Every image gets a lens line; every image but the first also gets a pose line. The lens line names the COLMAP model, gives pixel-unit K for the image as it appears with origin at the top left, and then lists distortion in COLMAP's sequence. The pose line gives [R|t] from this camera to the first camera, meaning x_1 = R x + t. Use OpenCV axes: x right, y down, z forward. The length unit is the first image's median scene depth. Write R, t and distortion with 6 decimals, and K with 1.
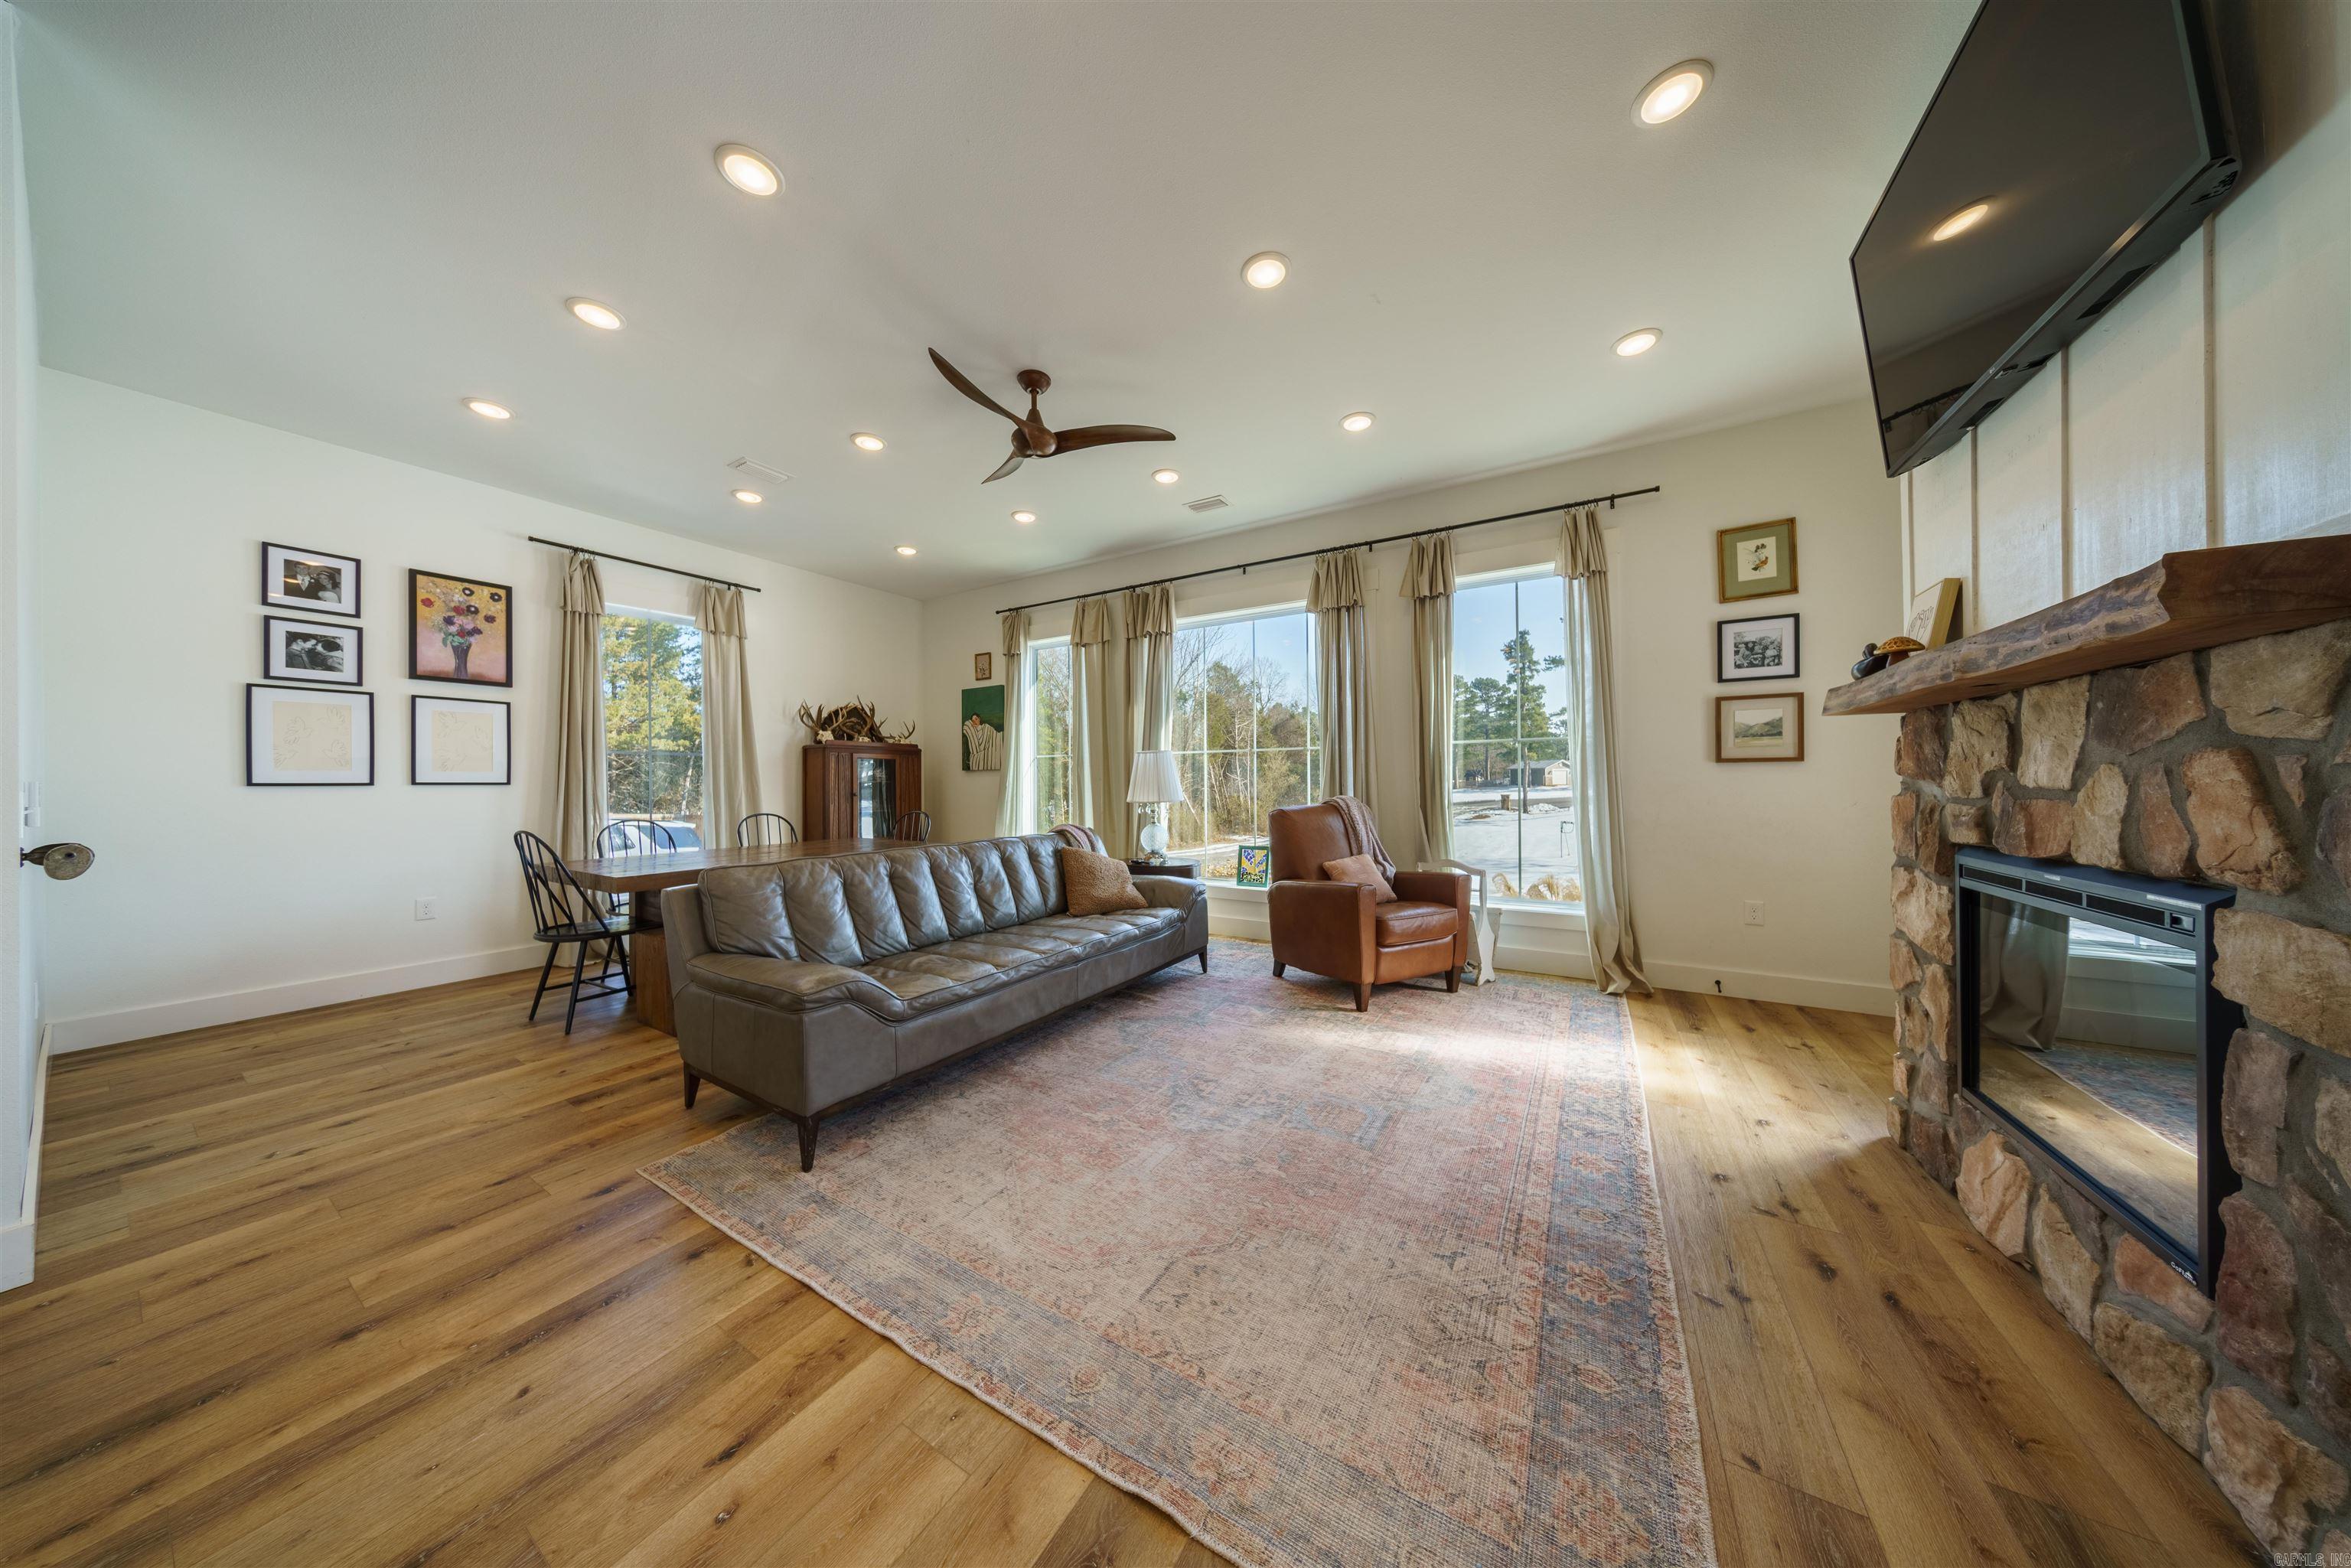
lens RADIAL K [[674.2, 0, 1167.6], [0, 674.2, 782.8], [0, 0, 1]] dist [-0.007033, 0.001304]
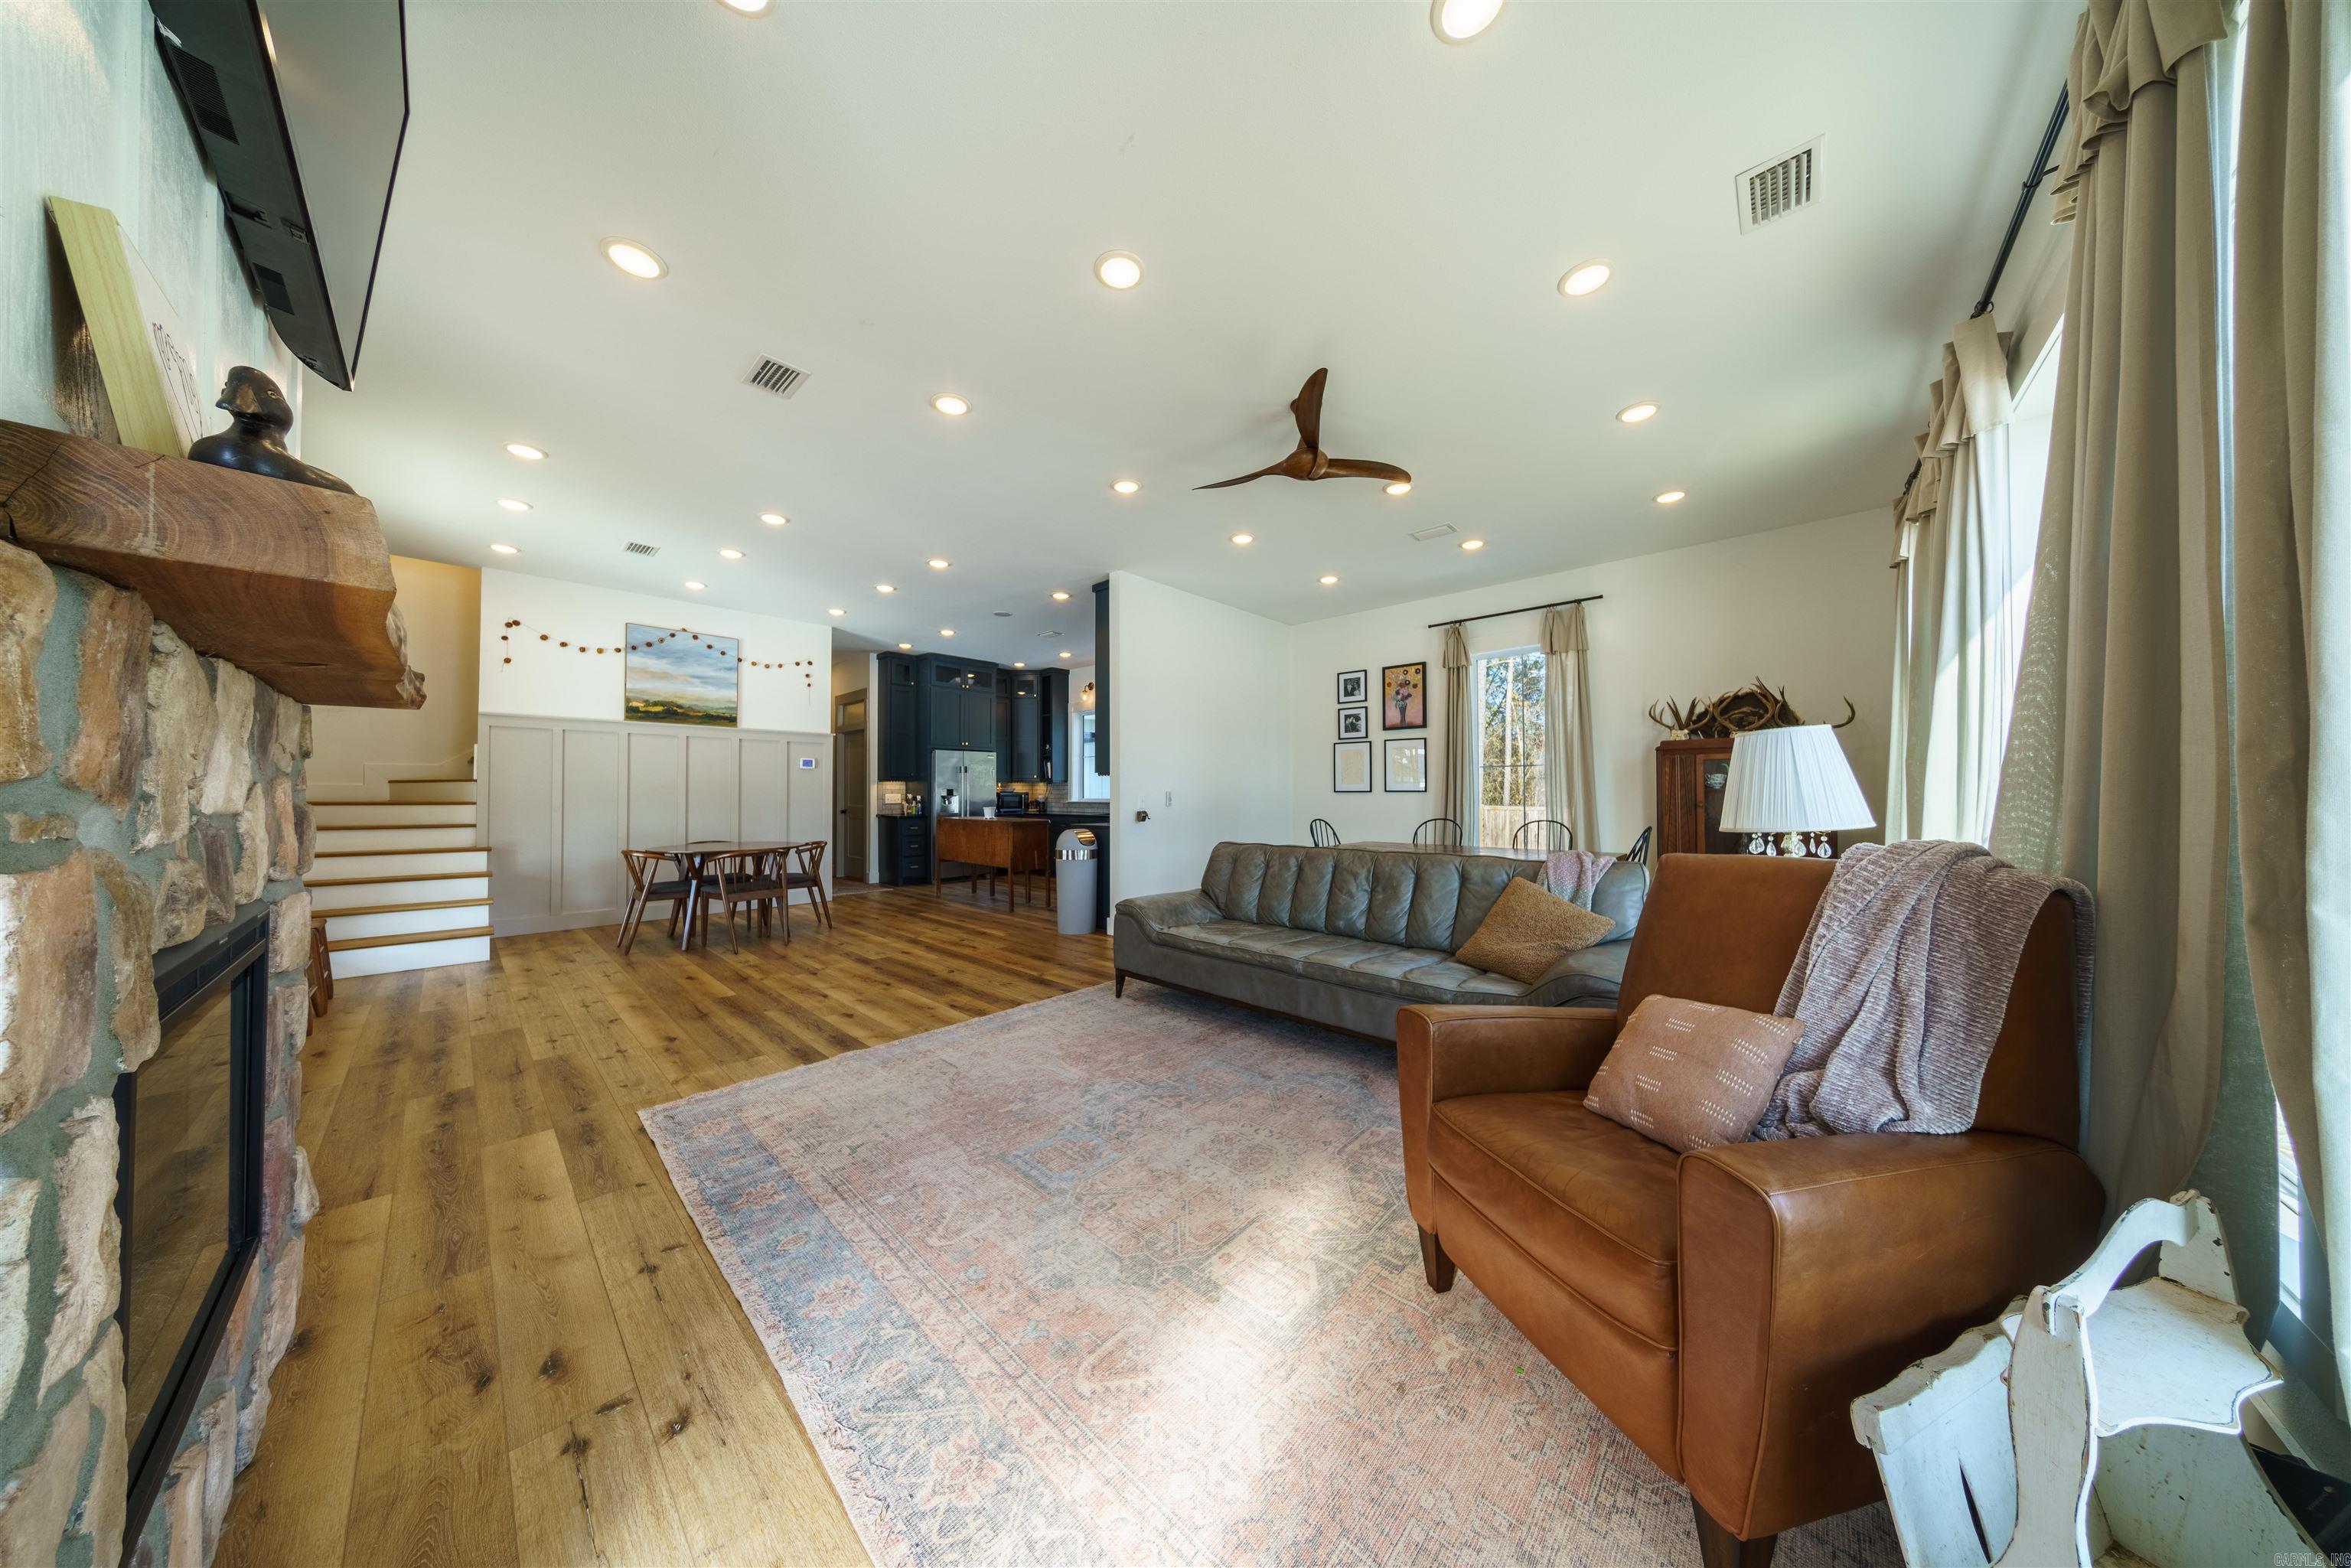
lens RADIAL K [[674.2, 0, 1171.9], [0, 674.2, 782.3], [0, 0, 1]] dist [-0.007033, 0.001304]
pose [[-0.196599, -0.009185, -0.980441, 0.777188], [0.003973, 0.999940, -0.010164, -0.006383], [0.980476, -0.005894, -0.196550, 0.905732]]
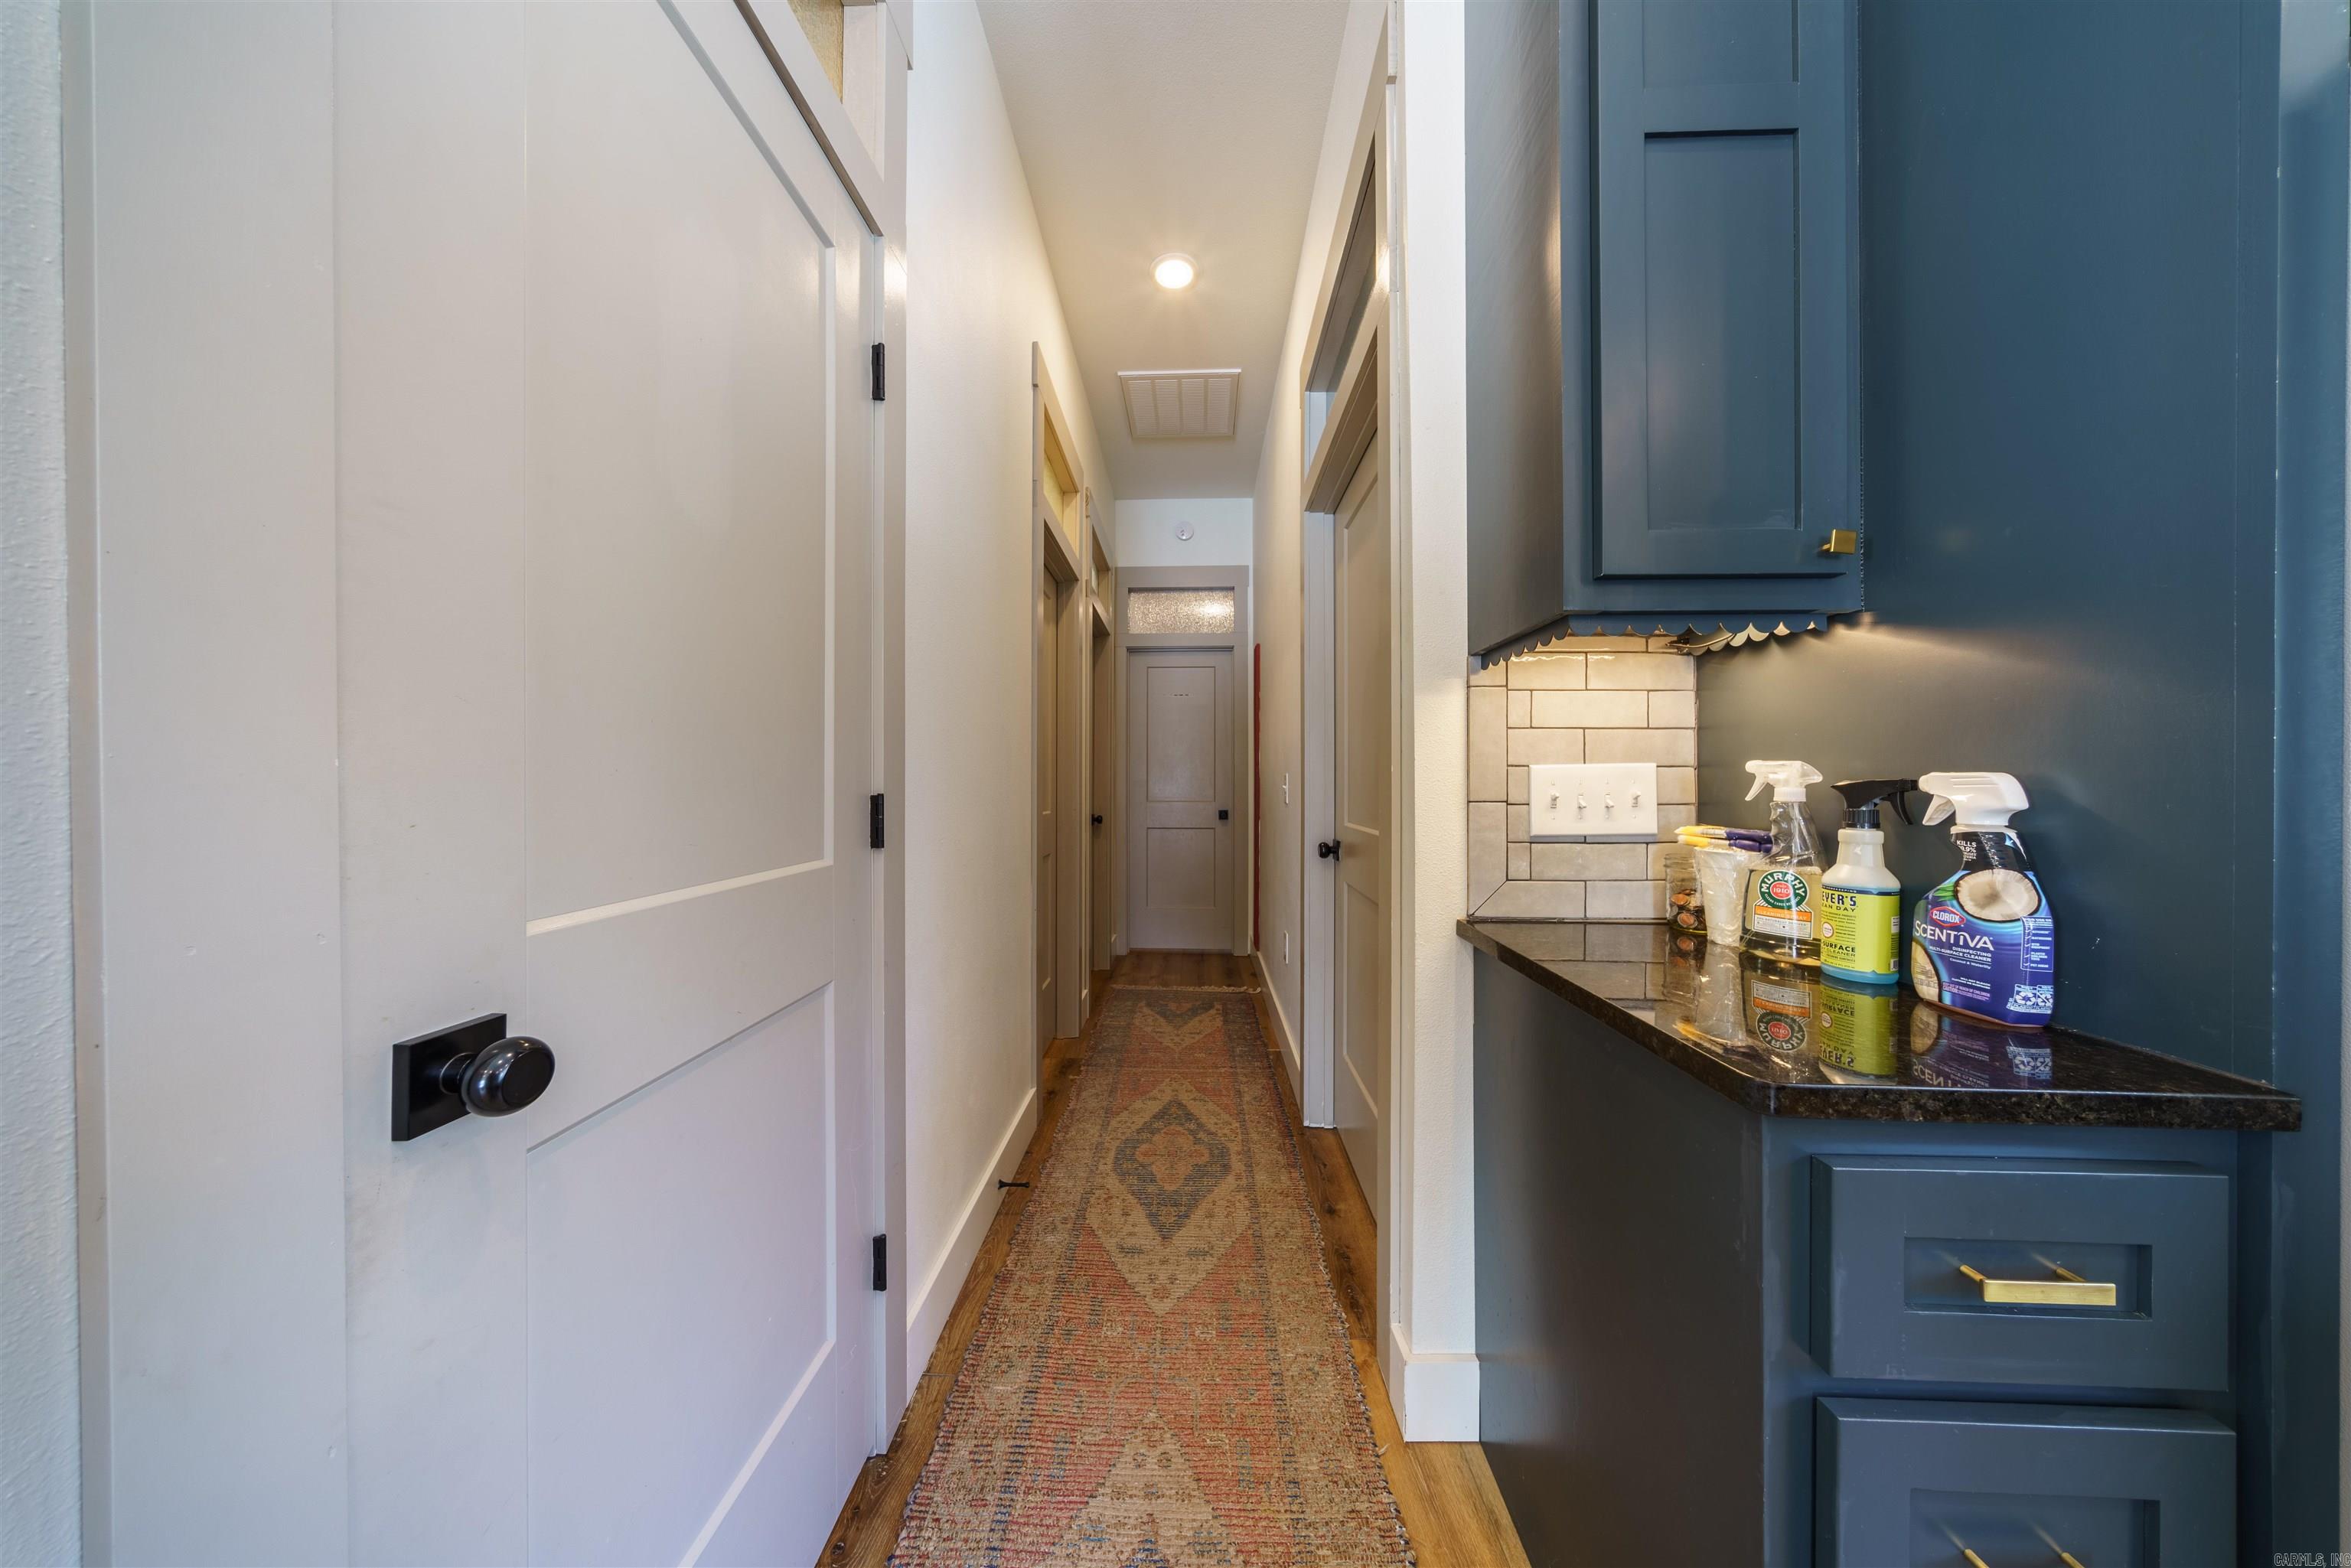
lens RADIAL K [[674.2, 0, 1177.5], [0, 674.2, 787.5], [0, 0, 1]] dist [-0.007033, 0.001304]
pose [[-0.867292, 0.007556, -0.497743, -1.254499], [0.004954, 0.999966, 0.006549, 0.017904], [0.497776, 0.003214, -0.867300, -0.498953]]
